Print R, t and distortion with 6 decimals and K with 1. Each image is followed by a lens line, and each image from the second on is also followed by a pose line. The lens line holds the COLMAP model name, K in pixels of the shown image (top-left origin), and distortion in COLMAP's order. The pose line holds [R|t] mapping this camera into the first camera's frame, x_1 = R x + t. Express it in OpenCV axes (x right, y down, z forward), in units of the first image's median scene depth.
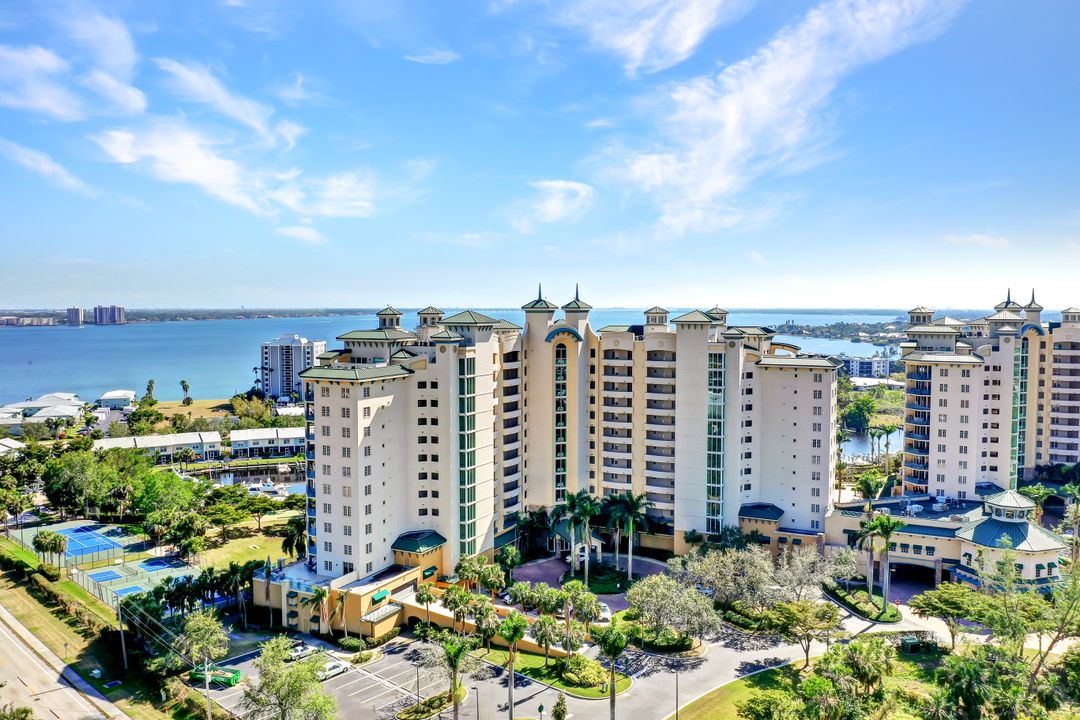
lens RADIAL K [[853.3, 0, 540.0], [0, 853.3, 360.0], [0, 0, 1]] dist [-0.025834, 0.002301]
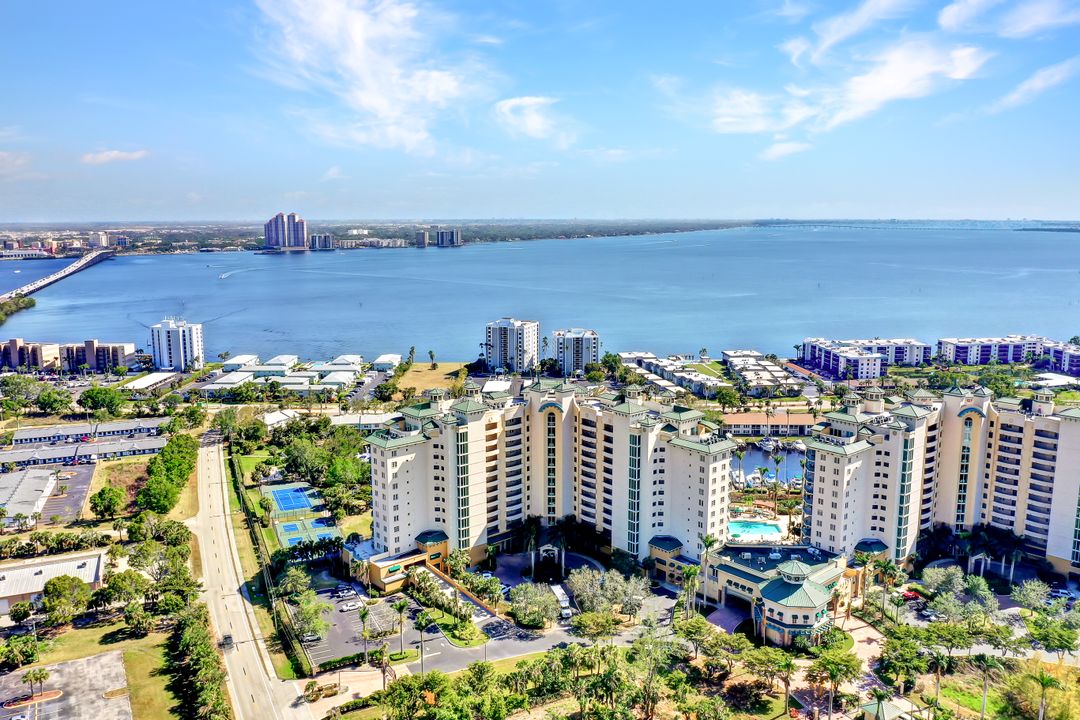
lens RADIAL K [[853.3, 0, 540.0], [0, 853.3, 360.0], [0, 0, 1]] dist [-0.025834, 0.002301]
pose [[0.926275, 0.062197, -0.371680, 0.655019], [-0.021293, 0.993349, 0.113161, -0.328892], [0.376246, -0.096904, 0.921438, -0.442913]]
